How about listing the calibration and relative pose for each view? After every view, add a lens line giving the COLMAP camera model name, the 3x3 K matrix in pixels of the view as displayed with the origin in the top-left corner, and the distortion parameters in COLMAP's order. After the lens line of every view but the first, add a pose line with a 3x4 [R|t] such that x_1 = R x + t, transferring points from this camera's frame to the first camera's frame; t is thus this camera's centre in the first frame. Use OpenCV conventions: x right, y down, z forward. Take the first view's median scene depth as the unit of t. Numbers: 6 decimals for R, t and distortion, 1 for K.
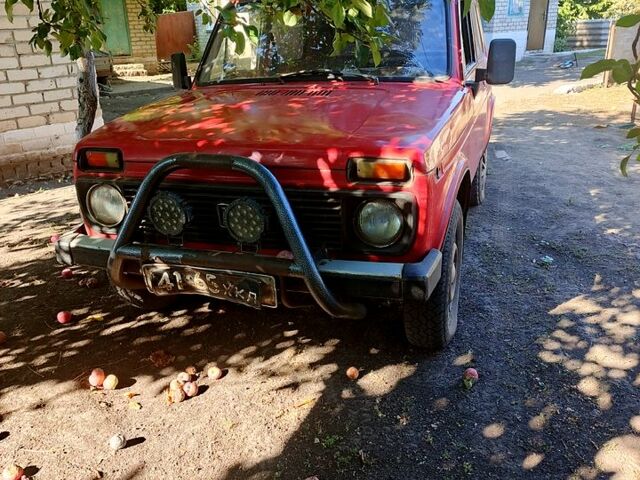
lens RADIAL K [[602.8, 0, 320.0], [0, 602.8, 240.0], [0, 0, 1]] dist [0.011987, -0.011553]
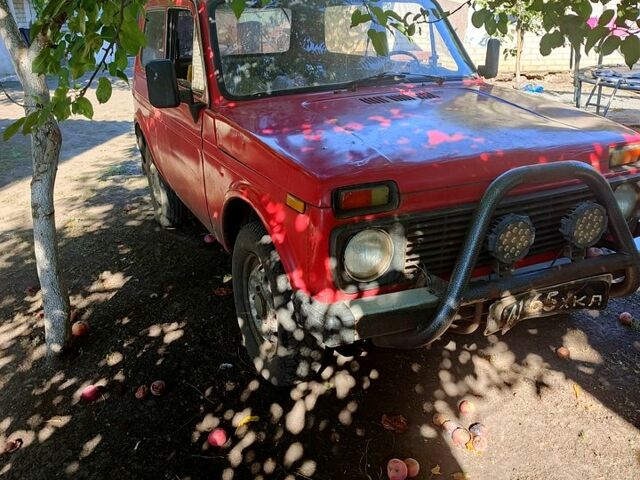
lens RADIAL K [[594.9, 0, 284.8], [0, 594.9, 241.5], [0, 0, 1]] dist [0.006656, -0.000528]
pose [[0.742900, -0.222069, 0.631495, -0.904967], [0.225683, 0.971229, 0.076041, -0.155788], [-0.630212, 0.086027, 0.771643, 0.470269]]
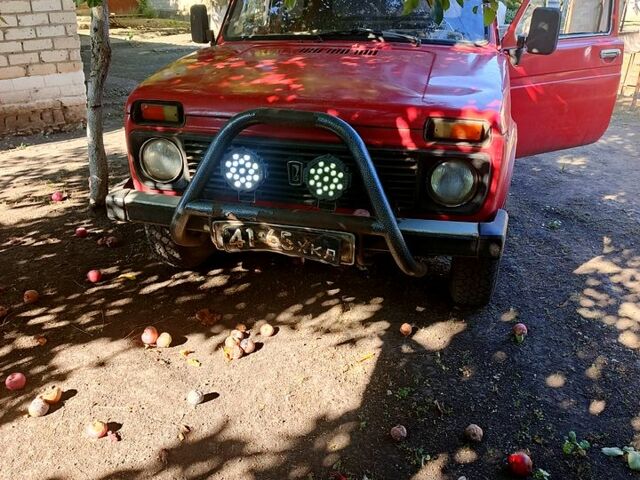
lens RADIAL K [[602.8, 0, 320.0], [0, 602.8, 240.0], [0, 0, 1]] dist [0.011987, -0.011553]
pose [[0.994840, 0.008609, 0.101088, -0.194998], [-0.014266, 0.998364, 0.055375, 0.013034], [-0.100445, -0.056531, 0.993335, -0.000683]]
